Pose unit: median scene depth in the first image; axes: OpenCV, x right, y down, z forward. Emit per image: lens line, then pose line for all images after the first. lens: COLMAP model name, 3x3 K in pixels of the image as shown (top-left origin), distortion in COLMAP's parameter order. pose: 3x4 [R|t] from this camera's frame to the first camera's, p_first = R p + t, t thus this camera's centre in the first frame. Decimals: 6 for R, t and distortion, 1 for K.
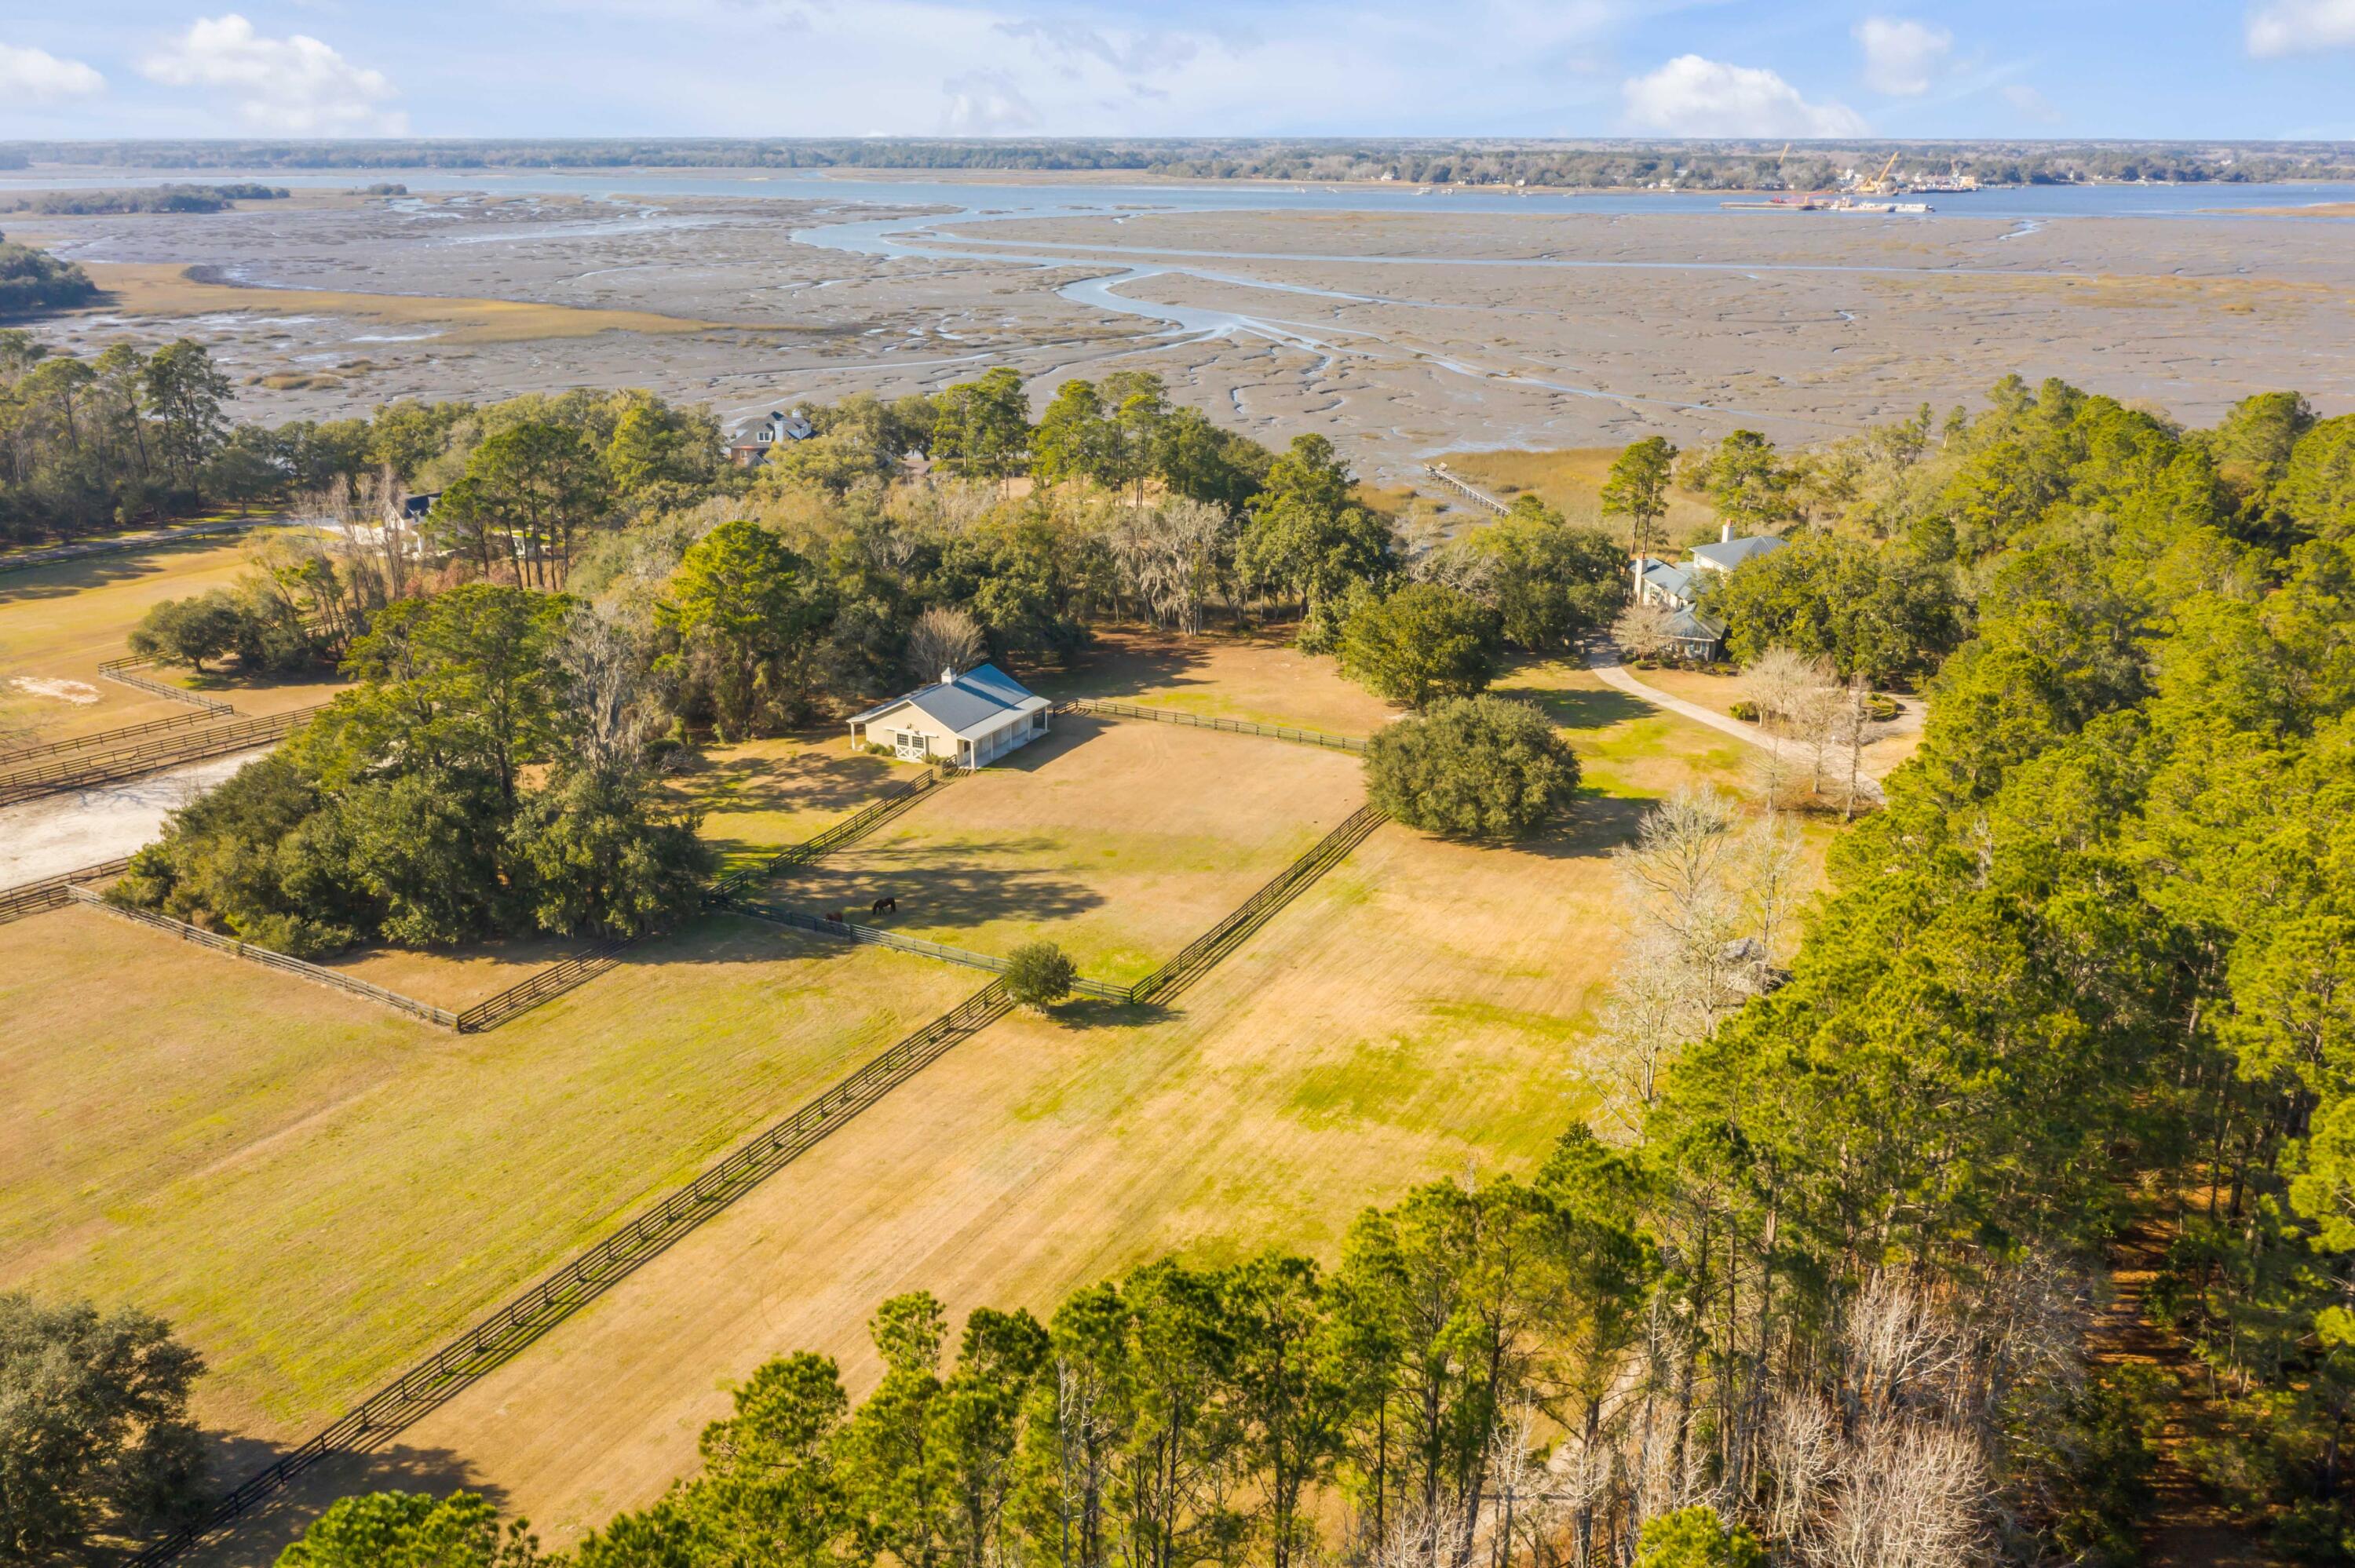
lens RADIAL K [[1900.8, 0, 1167.7], [0, 1900.8, 789.5], [0, 0, 1]] dist [-0.010341, -0.006267]
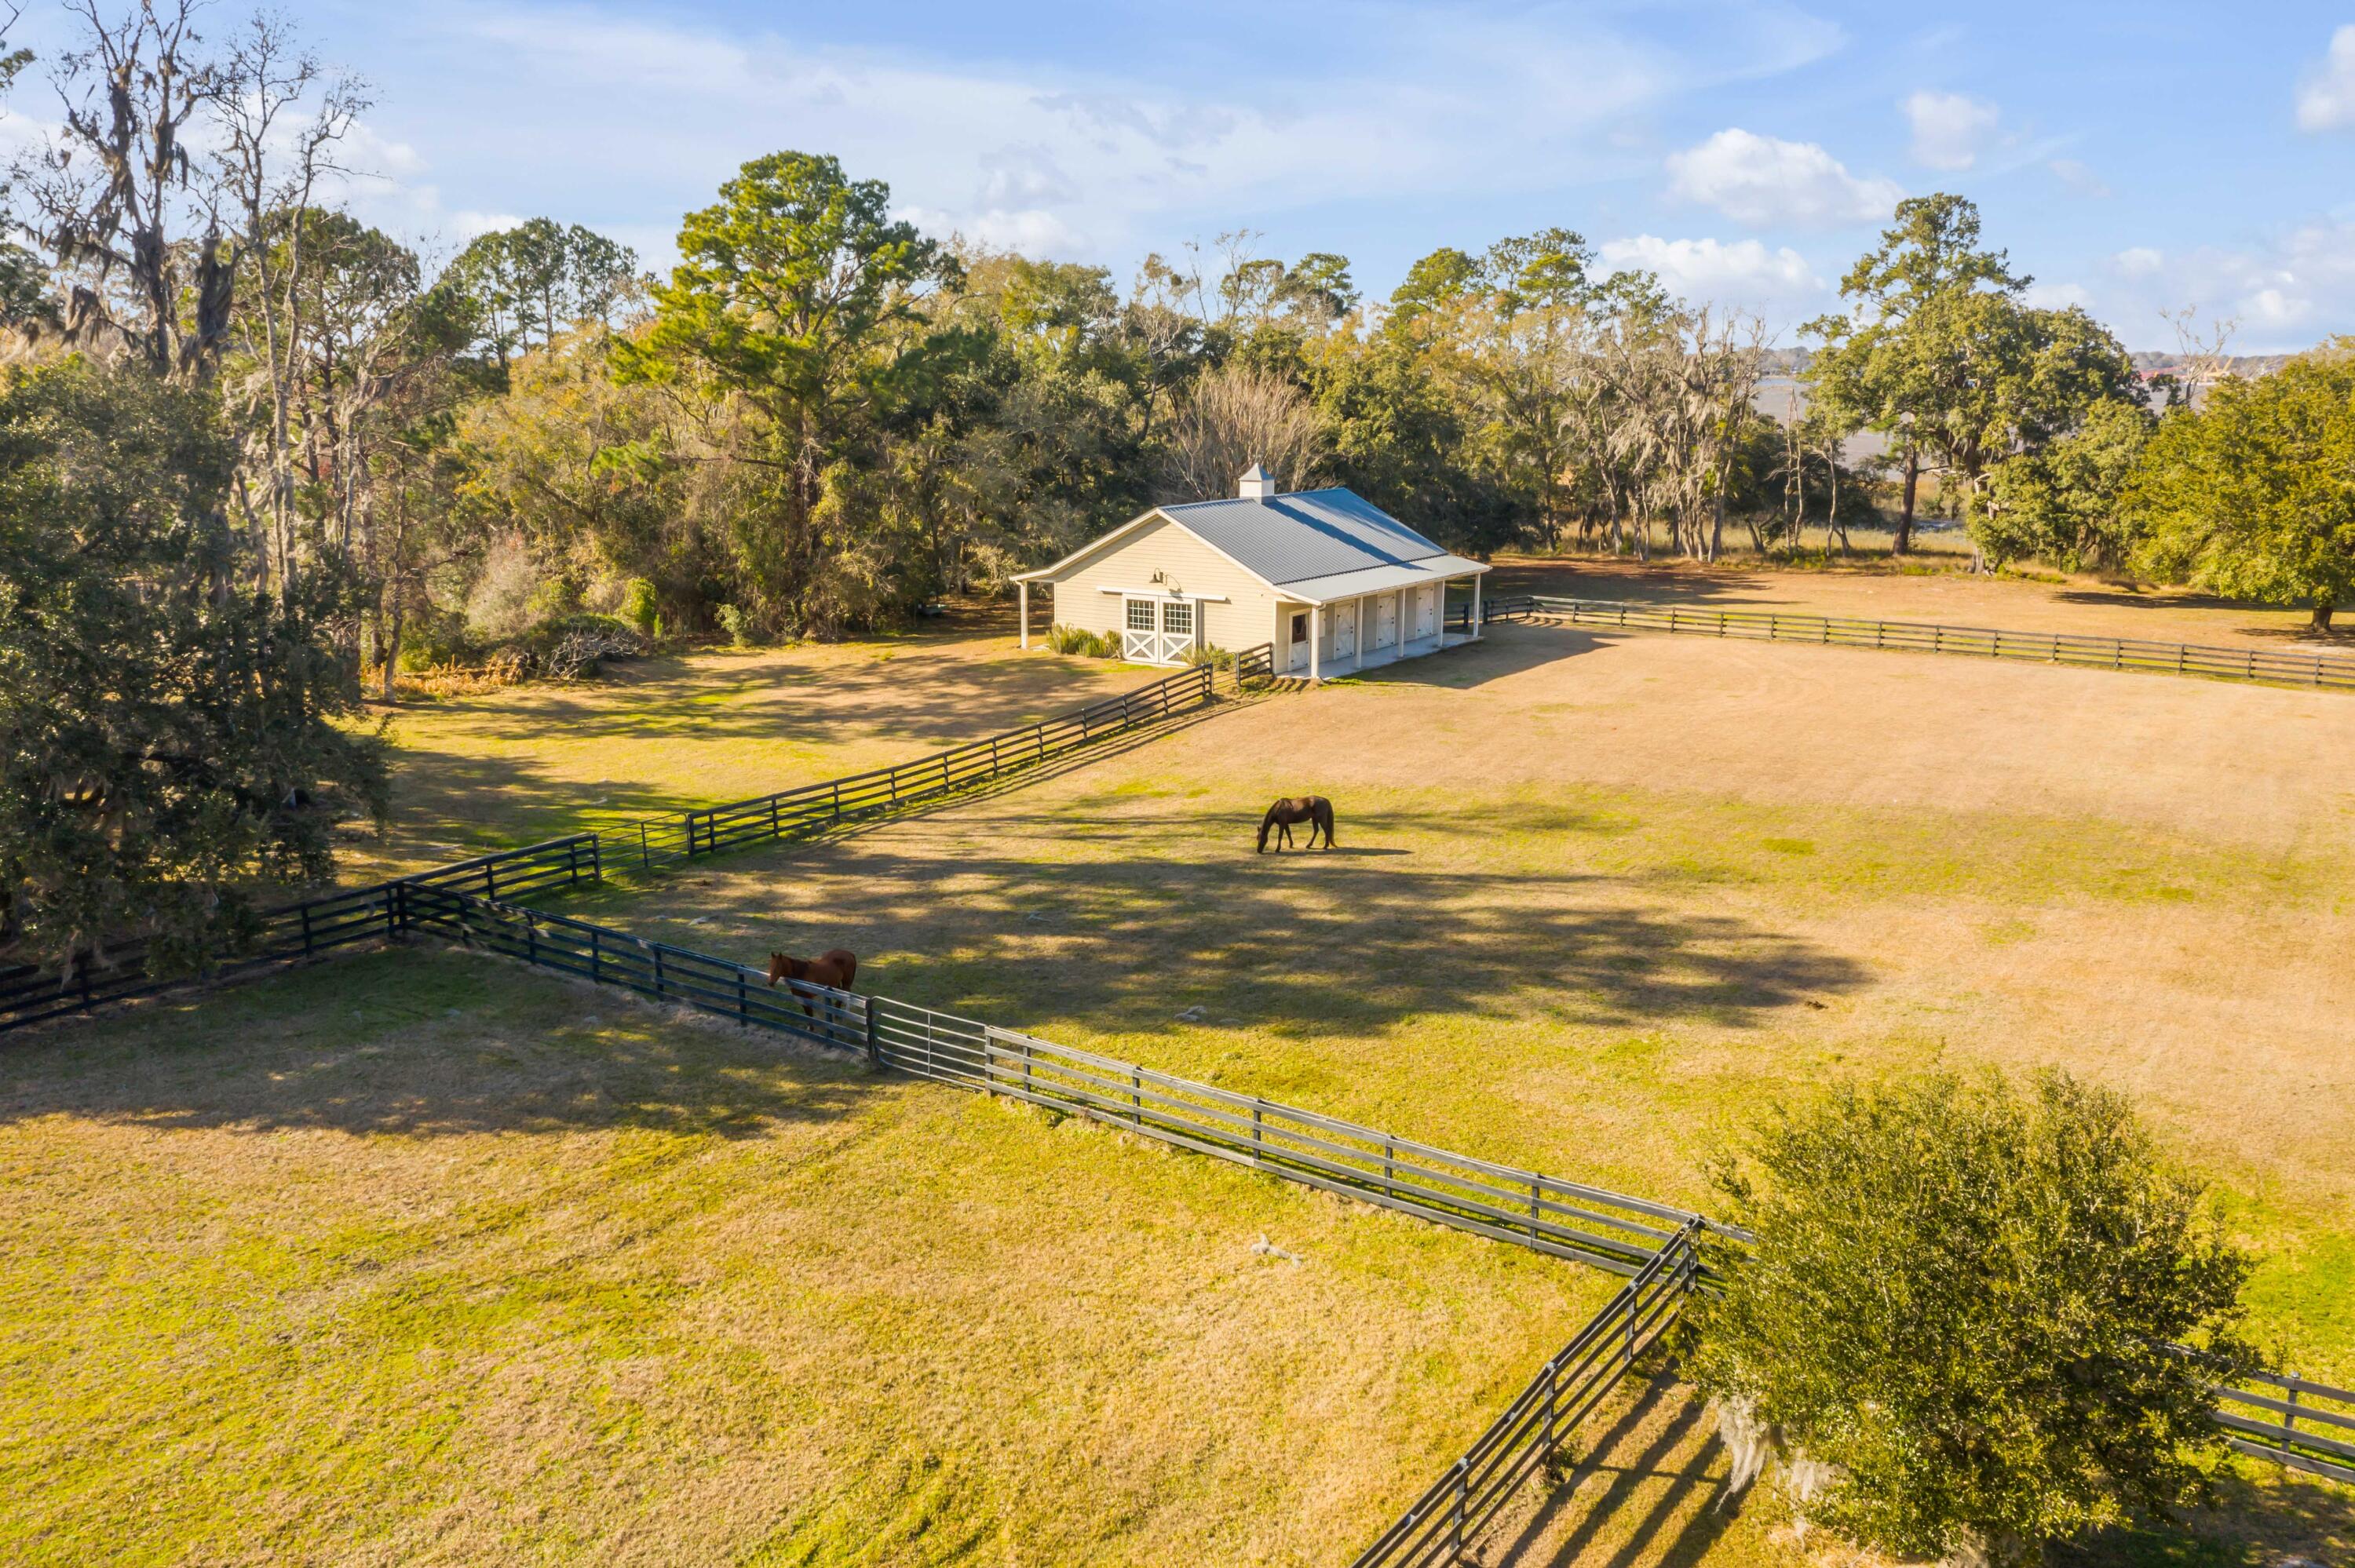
lens RADIAL K [[1900.8, 0, 1191.0], [0, 1900.8, 773.8], [0, 0, 1]] dist [-0.010341, -0.006267]
pose [[0.991499, 0.023360, -0.128003, -0.073070], [-0.038631, 0.992244, -0.118151, 0.053236], [0.124250, 0.122092, 0.984711, 0.584264]]
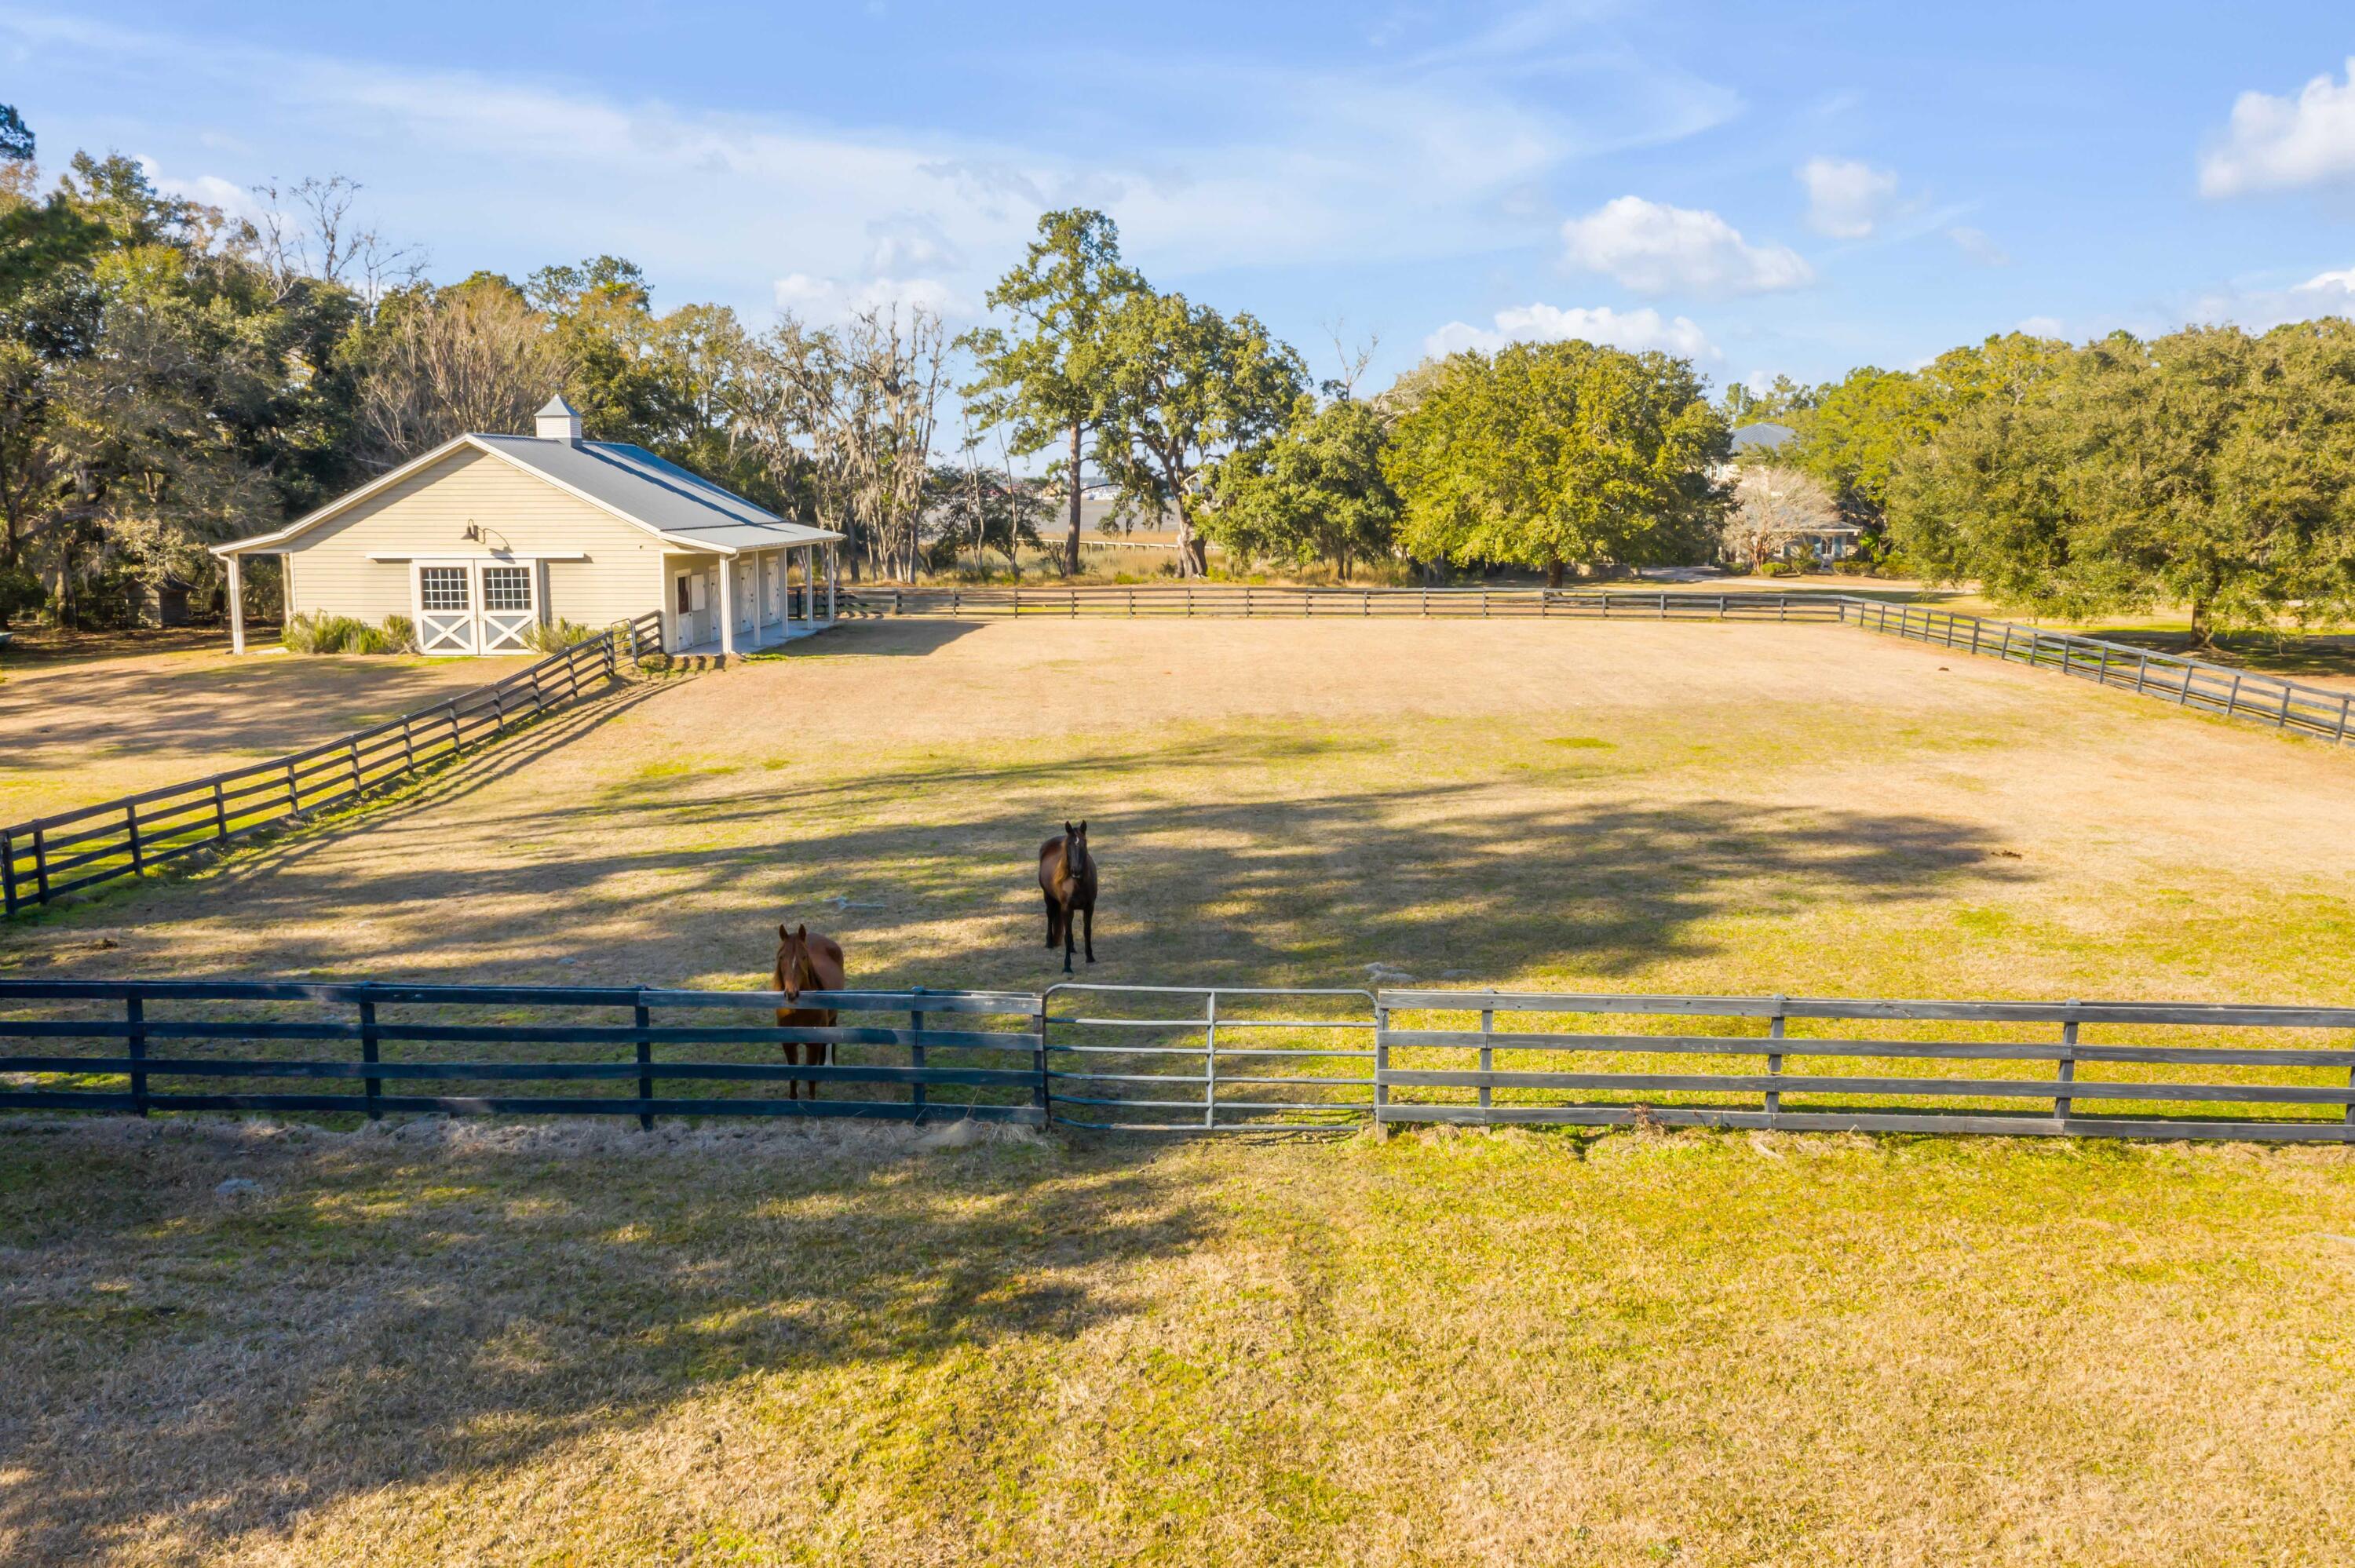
lens RADIAL K [[1900.8, 0, 1180.1], [0, 1900.8, 786.5], [0, 0, 1]] dist [-0.010341, -0.006267]
pose [[0.908371, -0.069426, 0.412361, -0.152923], [0.140950, 0.979248, -0.145624, 0.058295], [-0.393693, 0.190403, 0.899307, 0.680122]]
